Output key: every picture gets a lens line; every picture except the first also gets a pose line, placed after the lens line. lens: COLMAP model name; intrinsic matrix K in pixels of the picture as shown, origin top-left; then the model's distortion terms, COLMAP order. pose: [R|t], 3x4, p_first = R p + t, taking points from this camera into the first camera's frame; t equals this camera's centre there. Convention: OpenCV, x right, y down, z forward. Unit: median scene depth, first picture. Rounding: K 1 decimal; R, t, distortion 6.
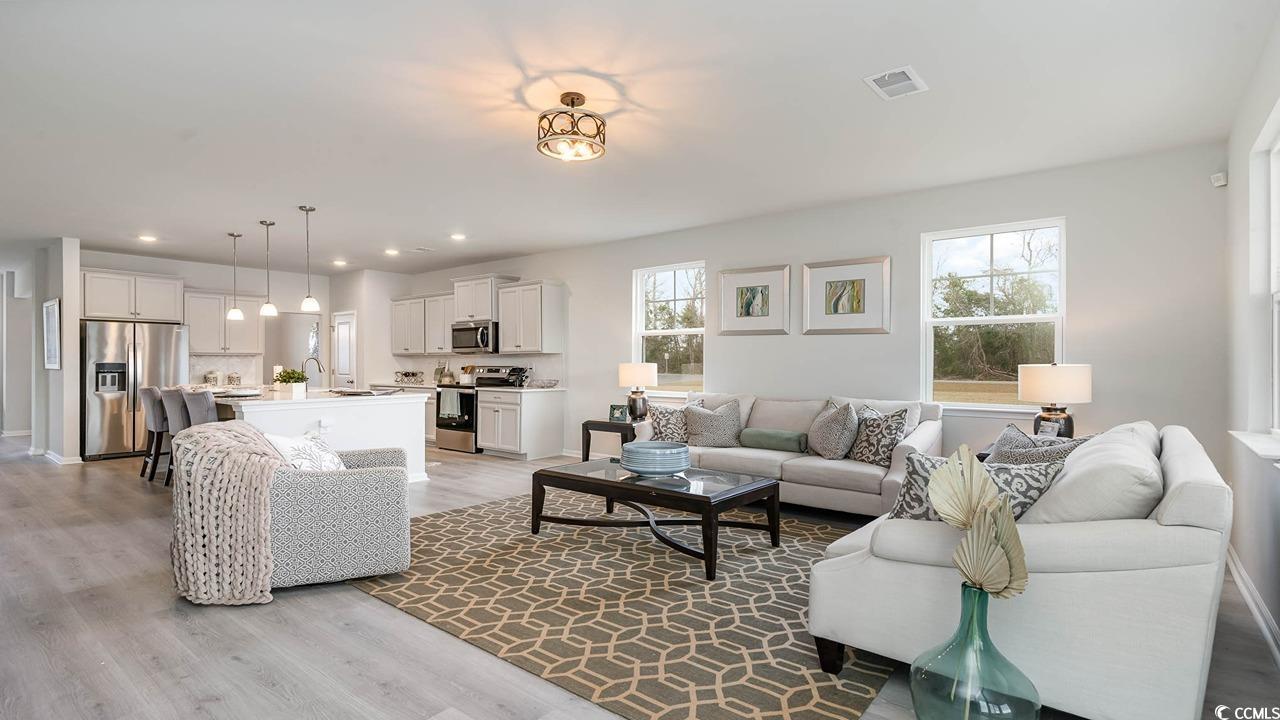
lens RADIAL K [[611.2, 0, 640.0], [0, 611.2, 360.0], [0, 0, 1]] dist [-0.000941, -0.000691]
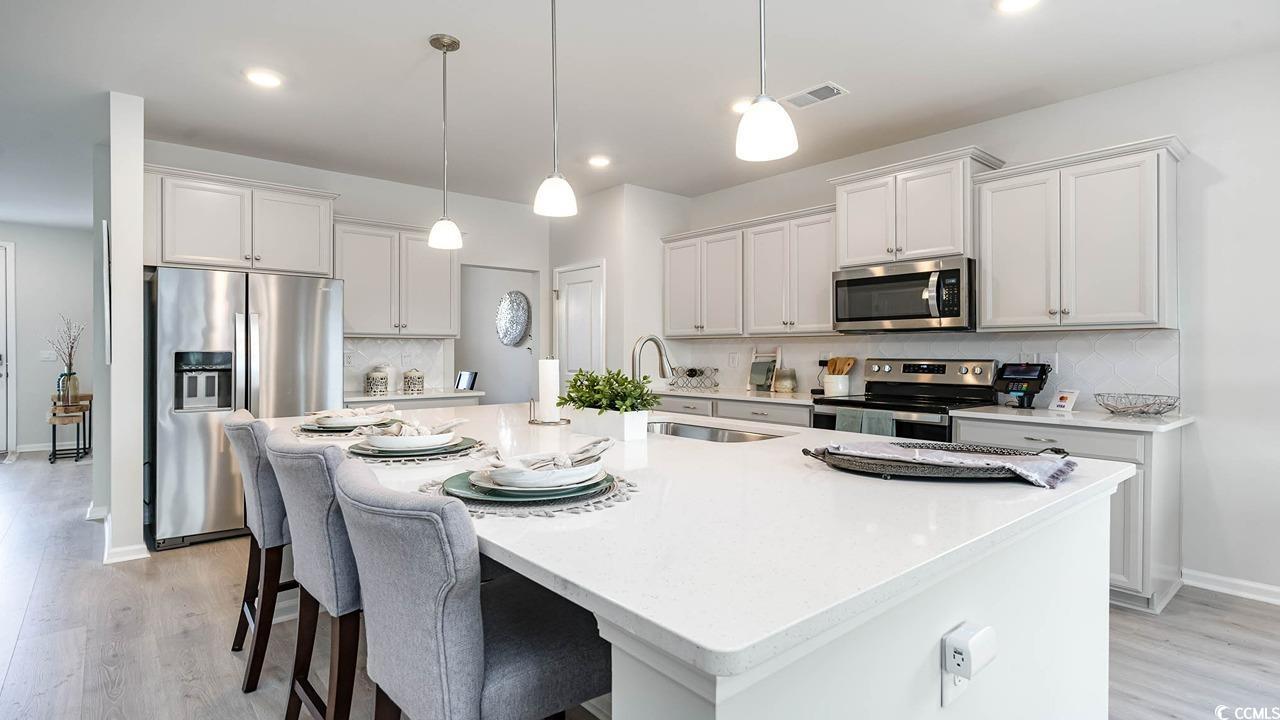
lens RADIAL K [[625.1, 0, 639.9], [0, 625.1, 348.9], [0, 0, 1]] dist [0.001231, 0.000509]
pose [[0.982925, 0.000231, -0.184007, -0.388018], [-0.000150, 1.000000, 0.000454, 0.001866], [0.184007, -0.000418, 0.982925, 0.517561]]
